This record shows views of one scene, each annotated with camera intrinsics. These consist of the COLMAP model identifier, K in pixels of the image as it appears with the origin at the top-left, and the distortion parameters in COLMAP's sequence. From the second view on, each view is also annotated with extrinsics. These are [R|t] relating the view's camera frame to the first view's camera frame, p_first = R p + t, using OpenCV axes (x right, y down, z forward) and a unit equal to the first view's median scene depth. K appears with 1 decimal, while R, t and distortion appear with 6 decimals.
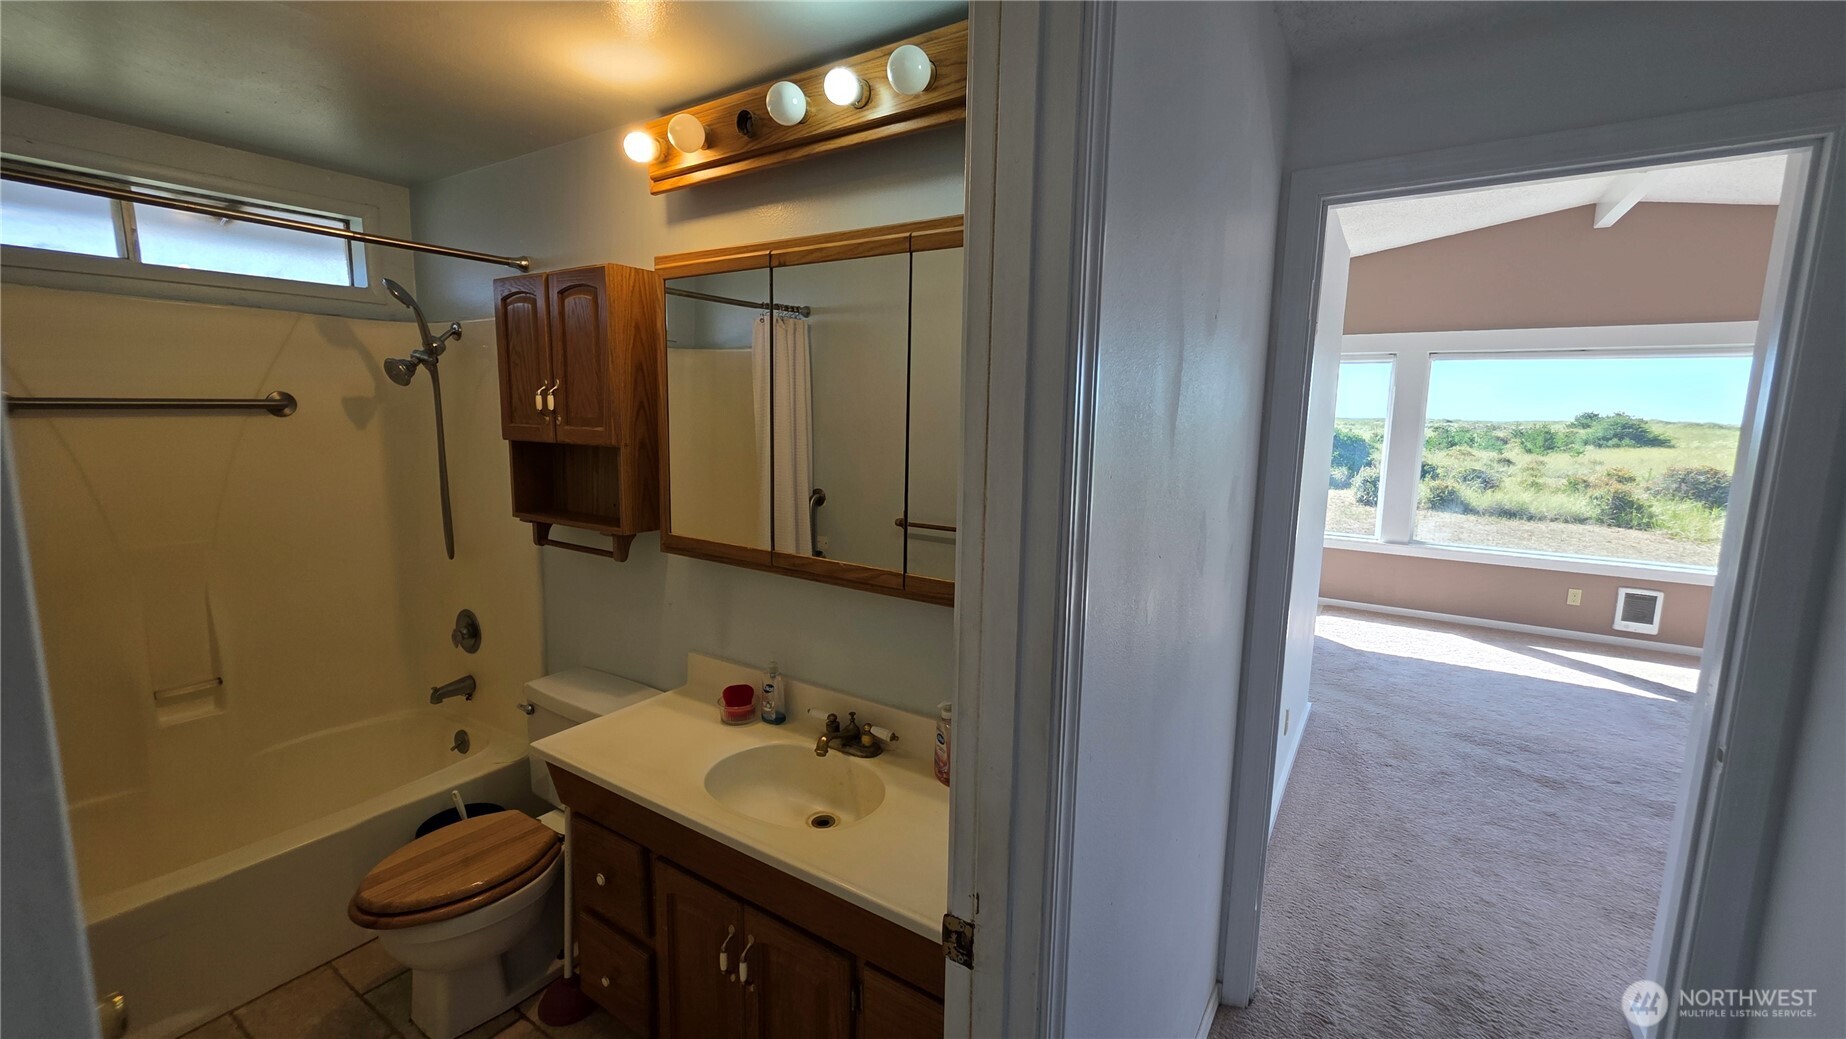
lens RADIAL K [[736.8, 0, 921.9], [0, 736.8, 510.7], [0, 0, 1]] dist [-0.002167, 0.000679]
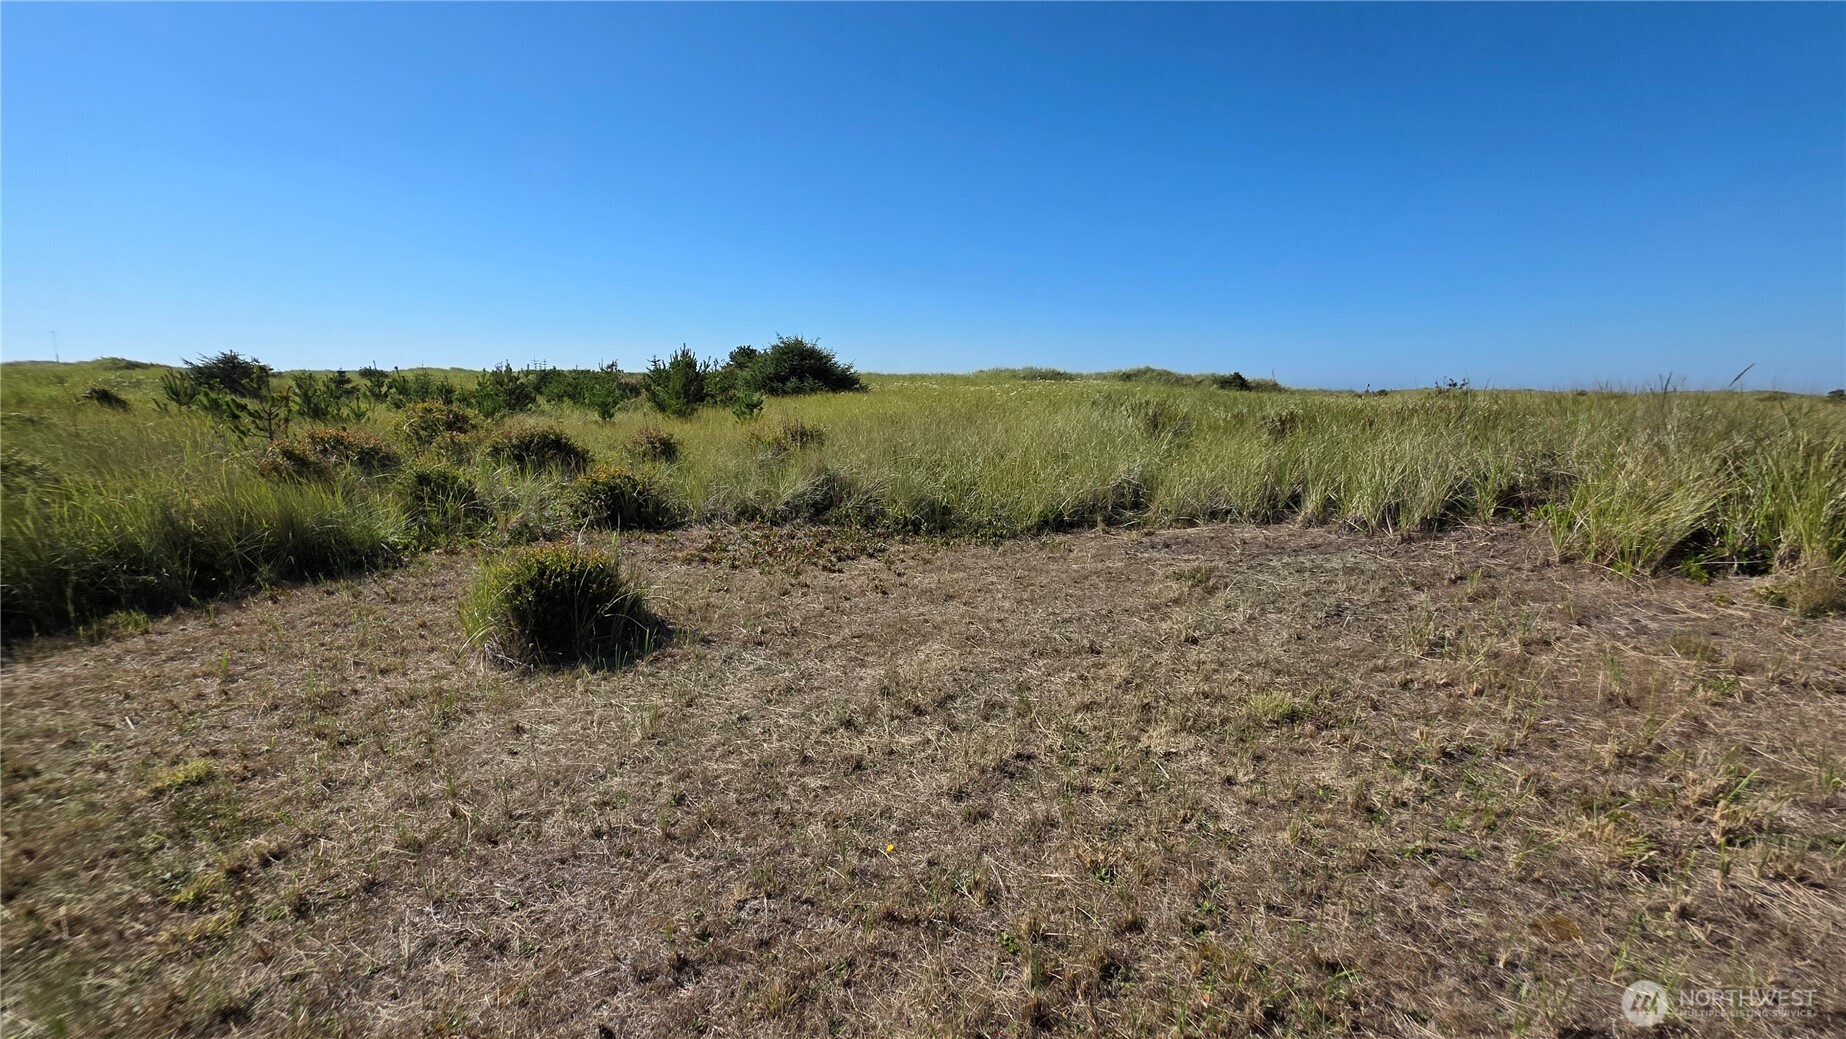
lens RADIAL K [[736.8, 0, 925.3], [0, 736.8, 522.1], [0, 0, 1]] dist [-0.002167, 0.000679]
pose [[0.558723, -0.168054, 0.812149, 1.259797], [0.115780, 0.985471, 0.124267, -0.115606], [-0.821233, 0.024600, 0.570063, 1.436993]]
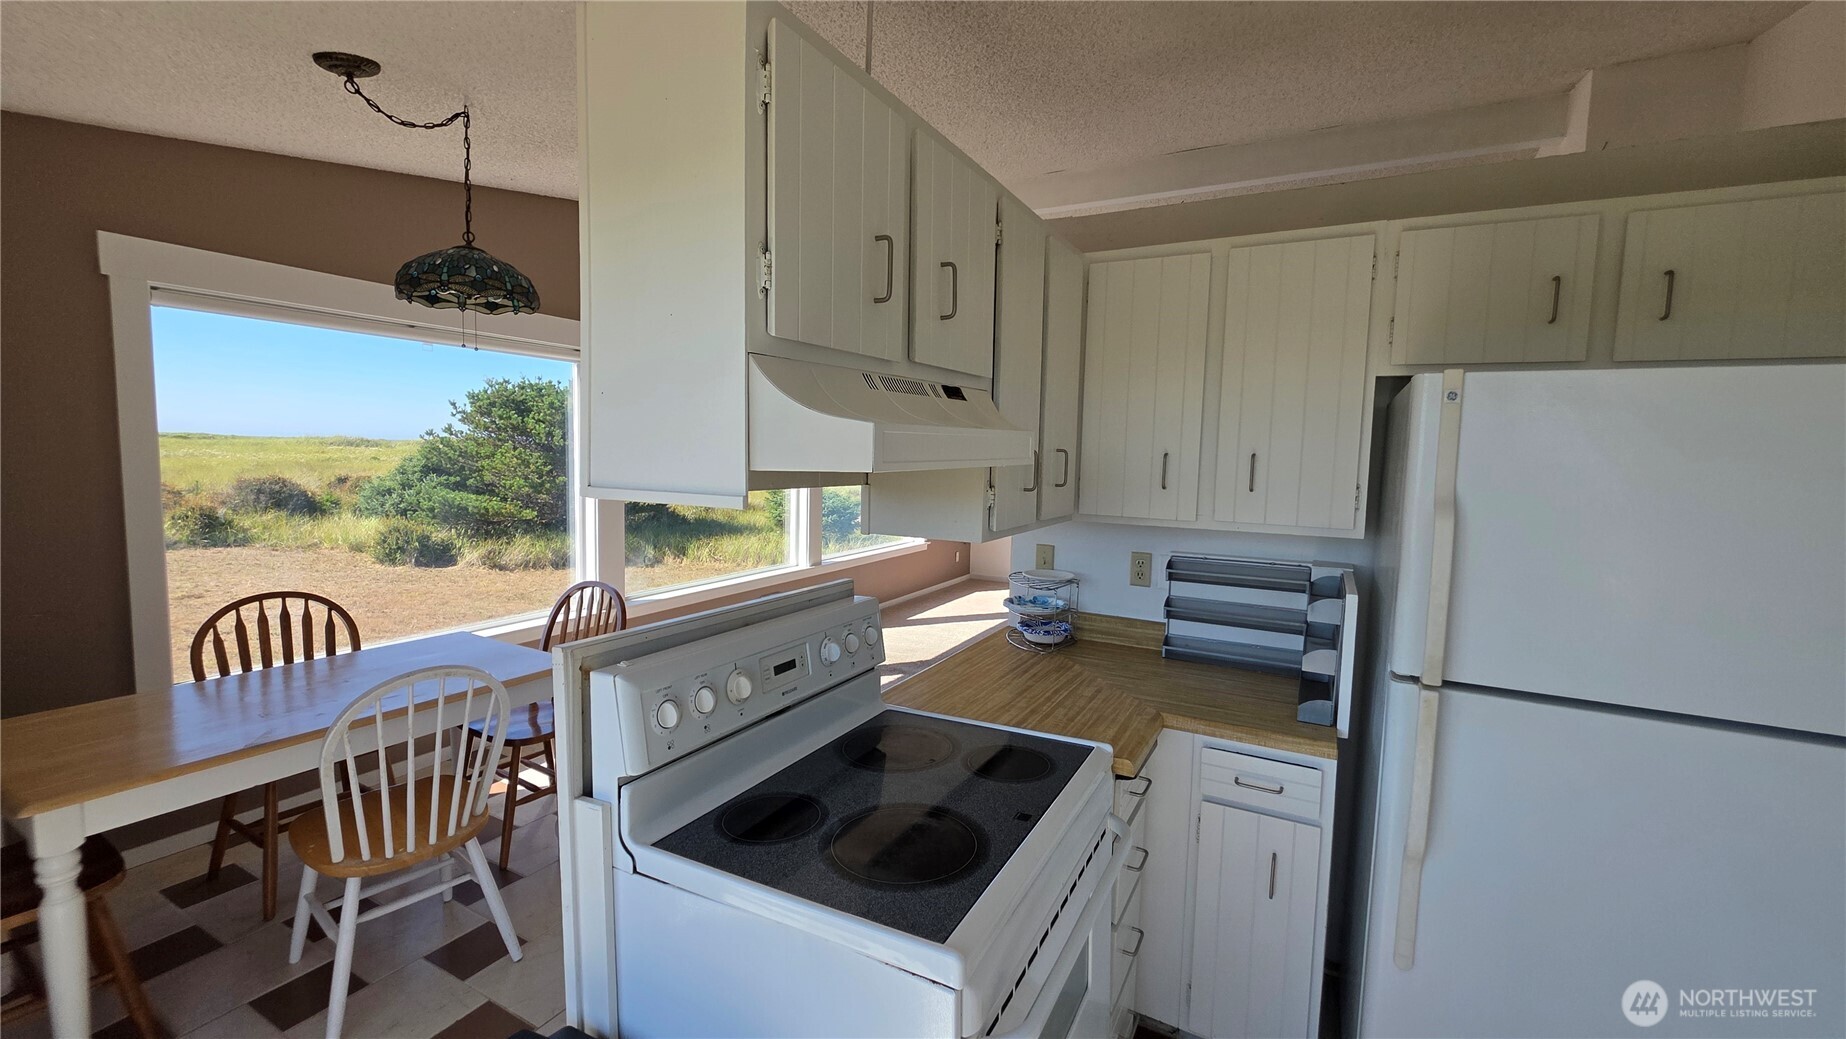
lens RADIAL K [[736.8, 0, 916.9], [0, 736.8, 510.4], [0, 0, 1]] dist [-0.002167, 0.000679]
pose [[-0.080571, -0.098263, 0.991893, -0.029685], [0.108677, 0.988330, 0.106738, -0.025766], [-0.990807, 0.116396, -0.068952, 0.194109]]
